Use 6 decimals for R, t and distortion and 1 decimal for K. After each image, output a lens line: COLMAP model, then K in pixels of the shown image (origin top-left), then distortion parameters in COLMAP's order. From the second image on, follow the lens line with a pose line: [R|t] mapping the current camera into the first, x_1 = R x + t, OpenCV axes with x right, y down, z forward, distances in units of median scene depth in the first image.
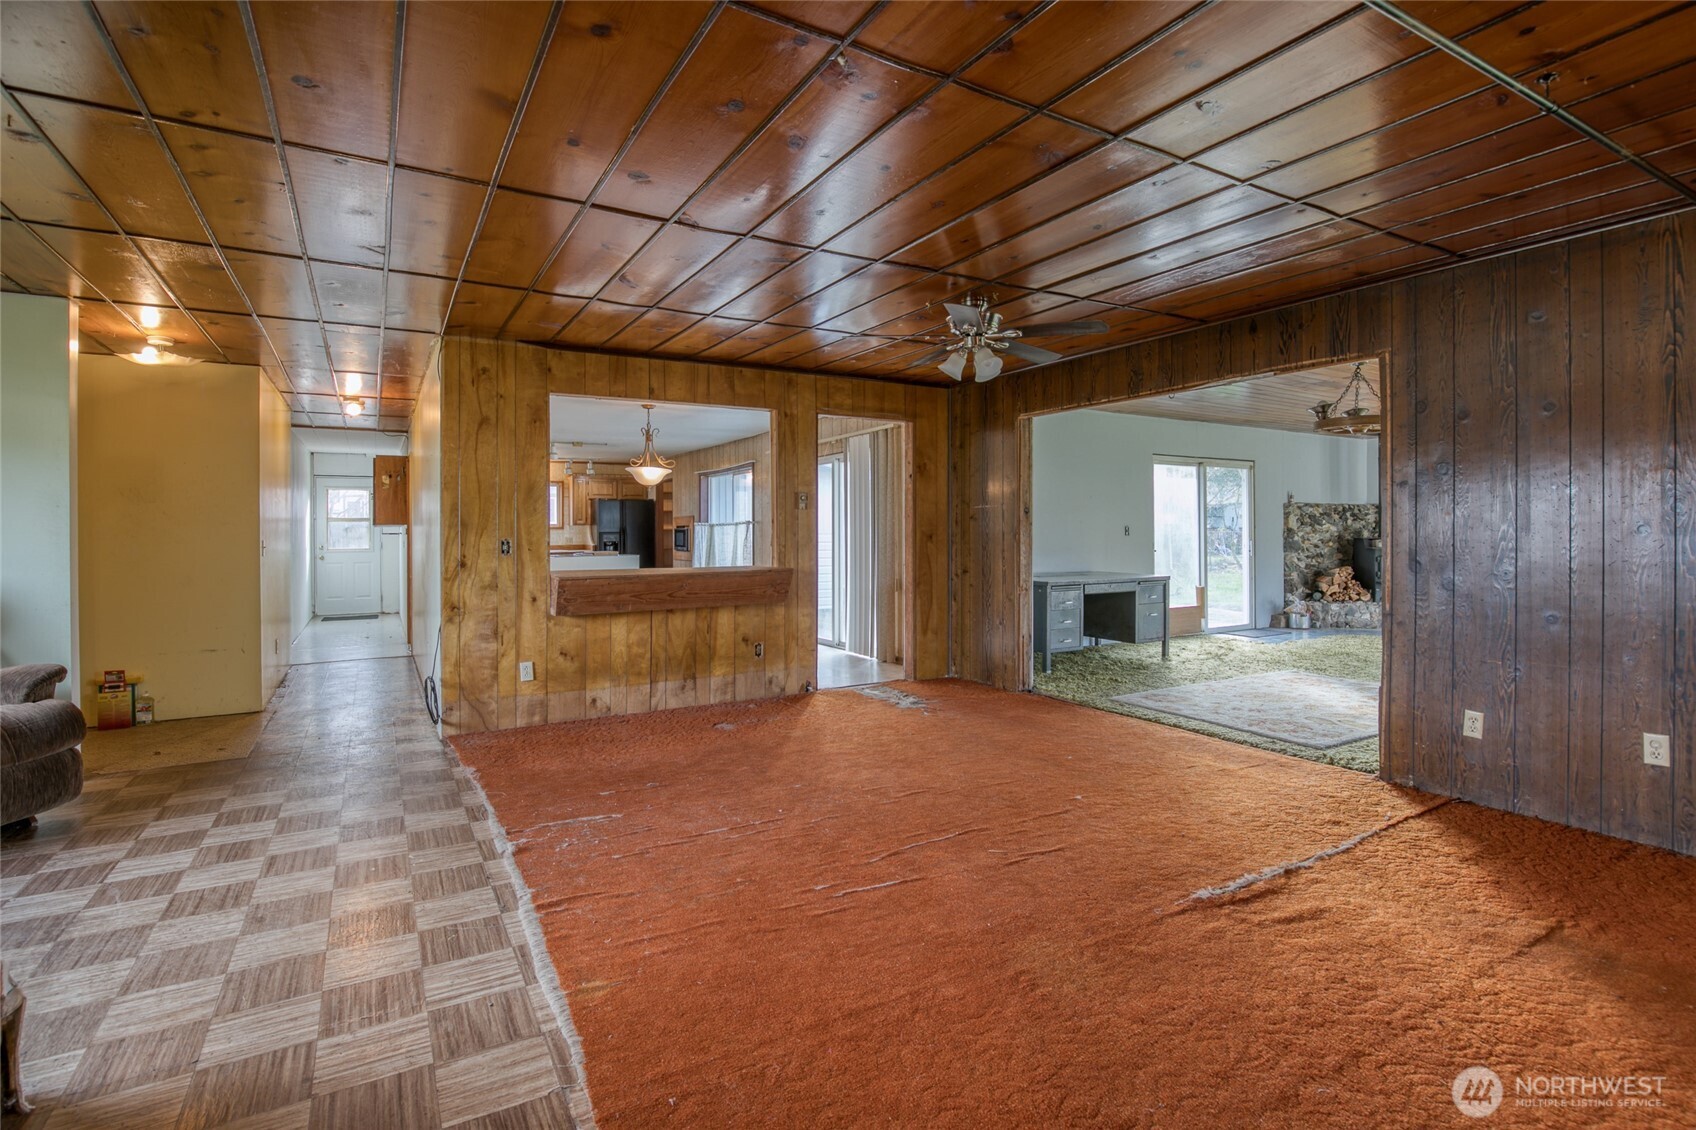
lens RADIAL K [[819.8, 0, 905.6], [0, 819.8, 530.6], [0, 0, 1]] dist [-0.001657, -0.014329]
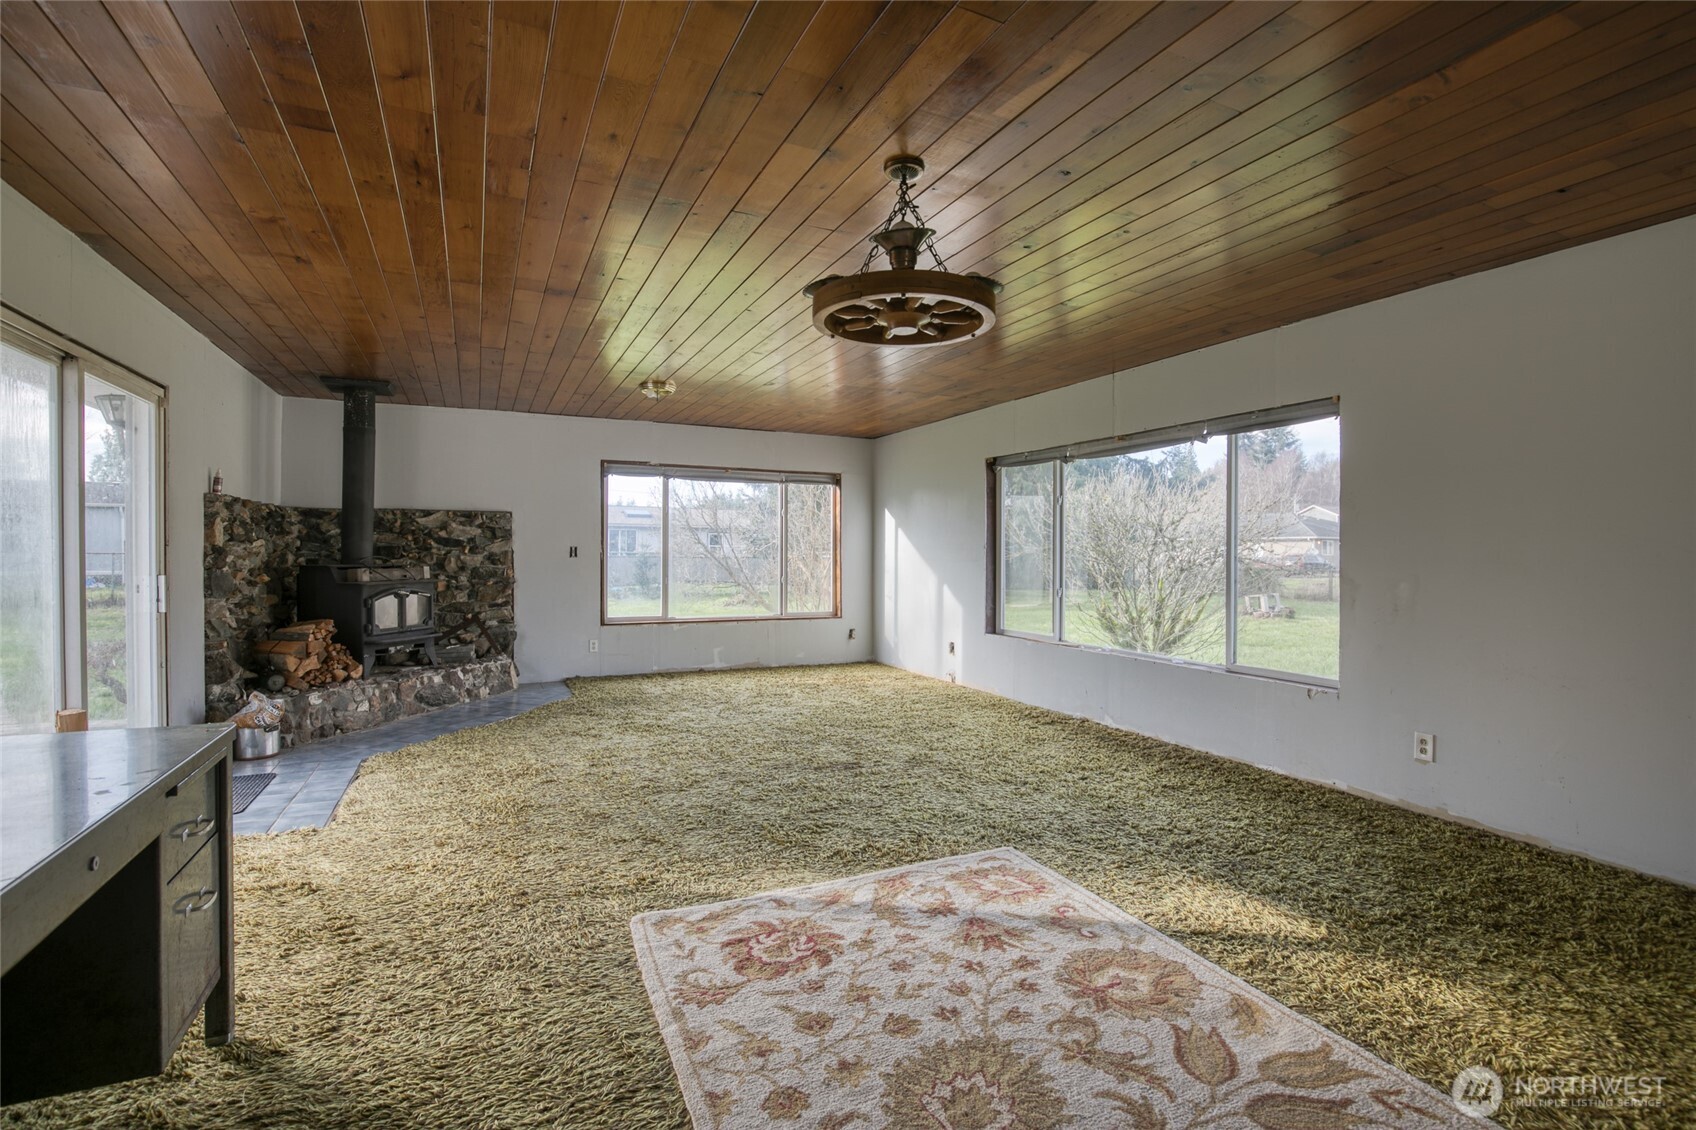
lens RADIAL K [[786.8, 0, 845.0], [0, 786.8, 555.8], [0, 0, 1]] dist [-0.025662, 0.000840]
pose [[0.143143, 0.002671, 0.989698, 0.142445], [-0.006720, 0.999976, -0.001727, 0.001131], [-0.989679, -0.006403, 0.143157, 1.063863]]
